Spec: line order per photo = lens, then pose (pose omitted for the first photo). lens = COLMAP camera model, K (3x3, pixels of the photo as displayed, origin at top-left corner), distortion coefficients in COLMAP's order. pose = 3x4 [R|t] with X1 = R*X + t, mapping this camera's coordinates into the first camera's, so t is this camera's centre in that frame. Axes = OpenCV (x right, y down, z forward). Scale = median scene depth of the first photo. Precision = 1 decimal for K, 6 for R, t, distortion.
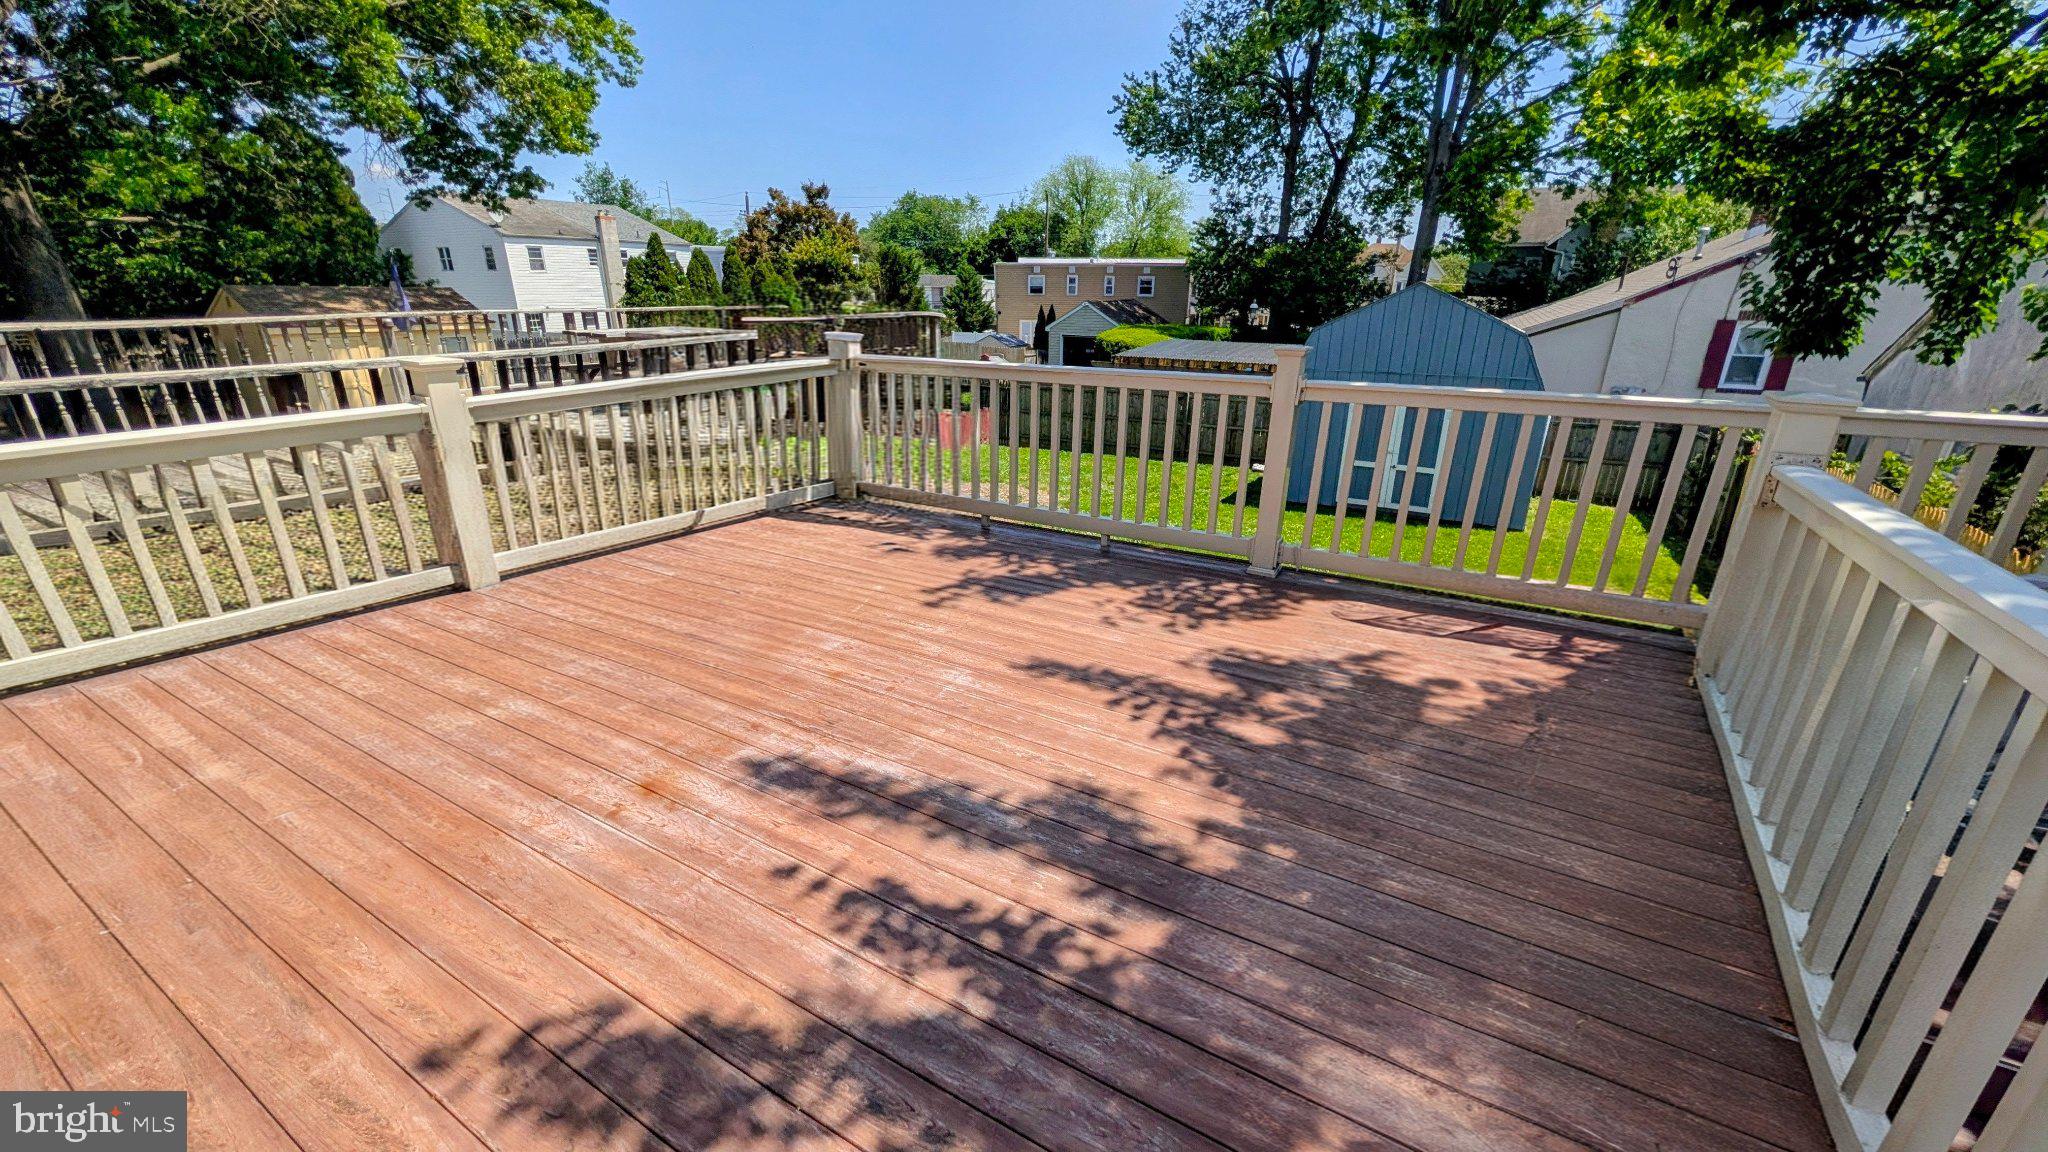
lens RADIAL K [[783.5, 0, 1020.3], [0, 783.5, 574.2], [0, 0, 1]] dist [0.000909, 0.000313]
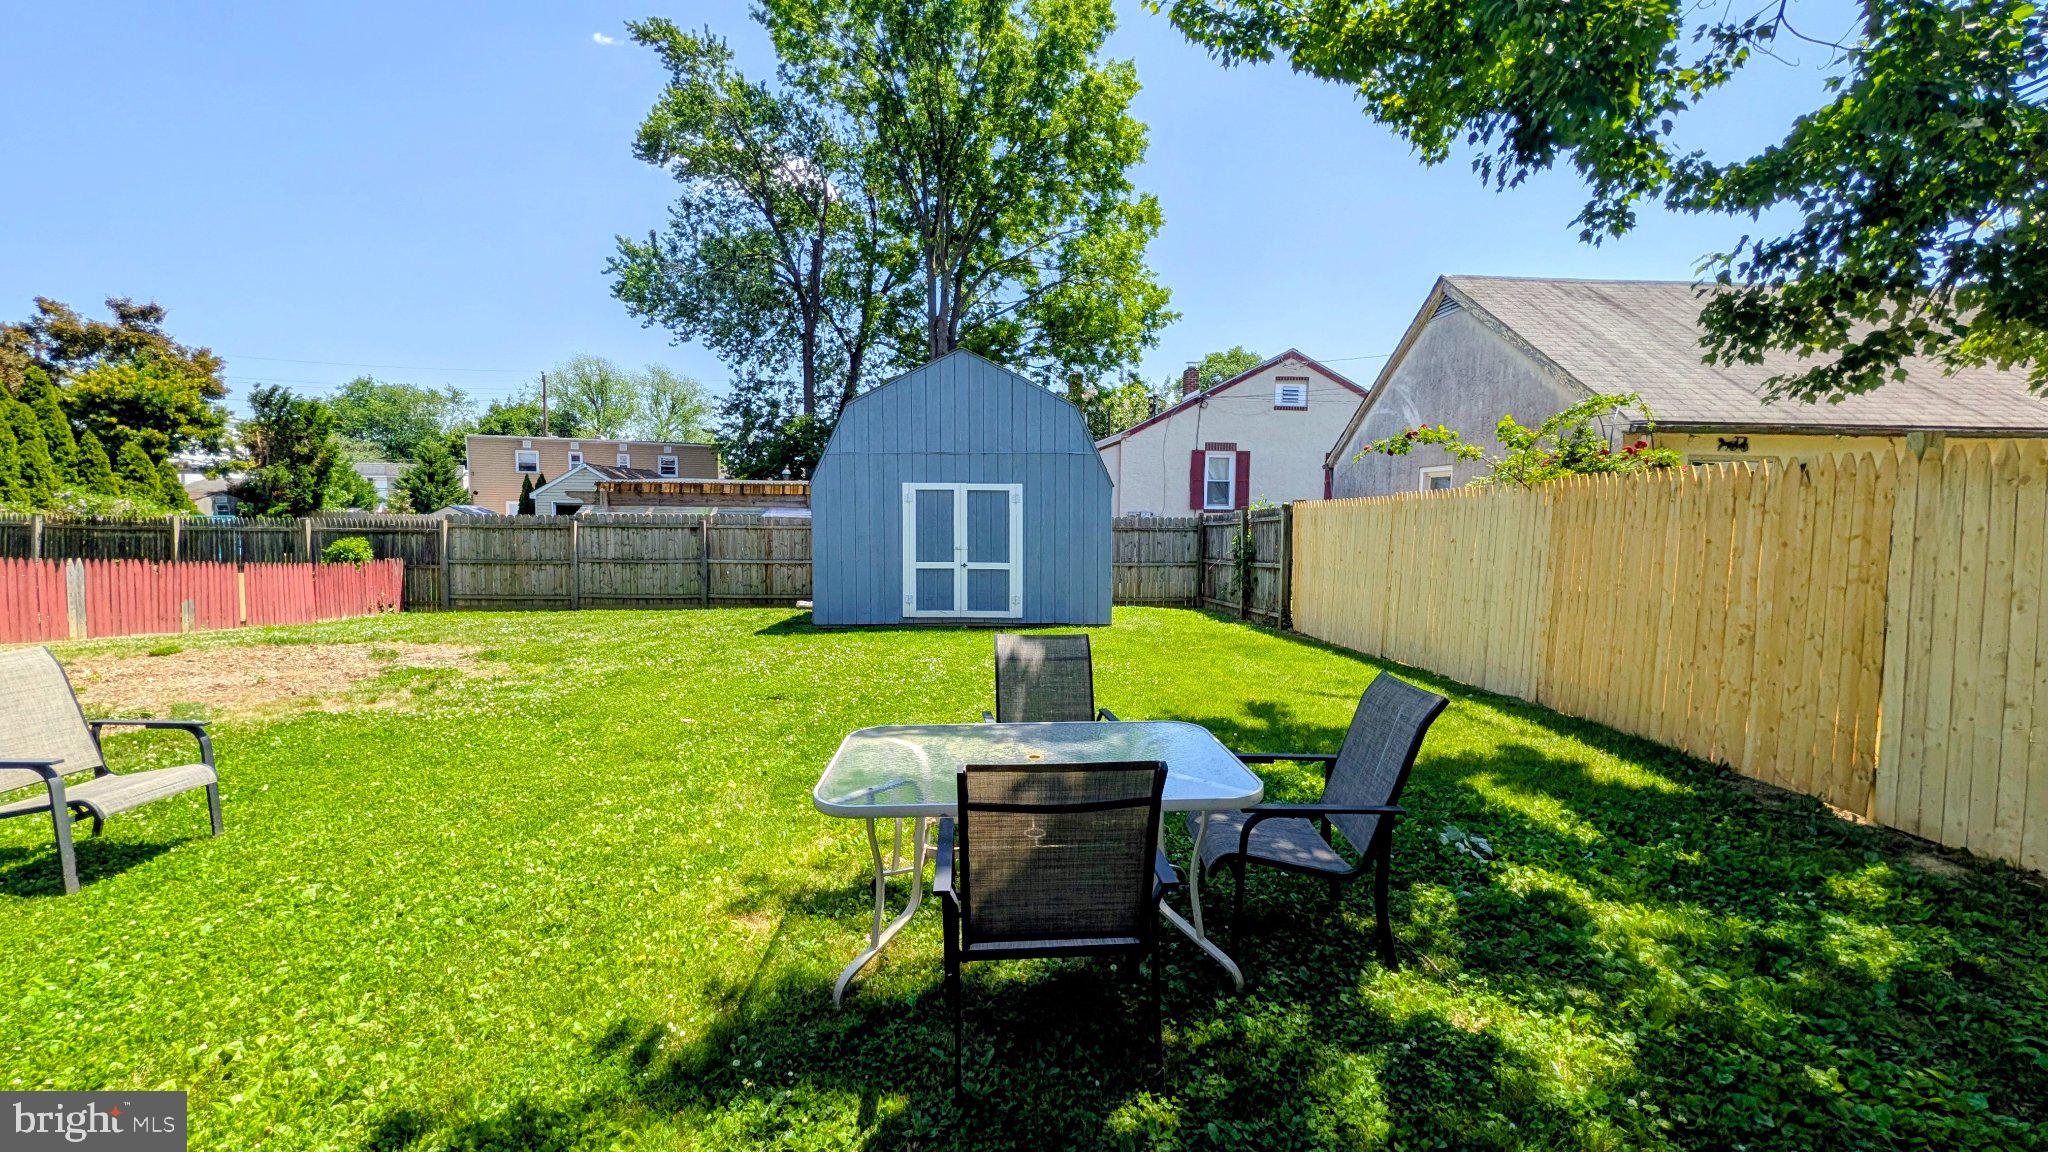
lens RADIAL K [[783.6, 0, 1014.7], [0, 783.6, 574.2], [0, 0, 1]] dist [0.001102, -0.000045]
pose [[0.853880, -0.041406, 0.518820, 0.031772], [0.172826, 0.962826, -0.207597, 0.015200], [-0.490938, 0.266929, 0.829294, 0.095637]]
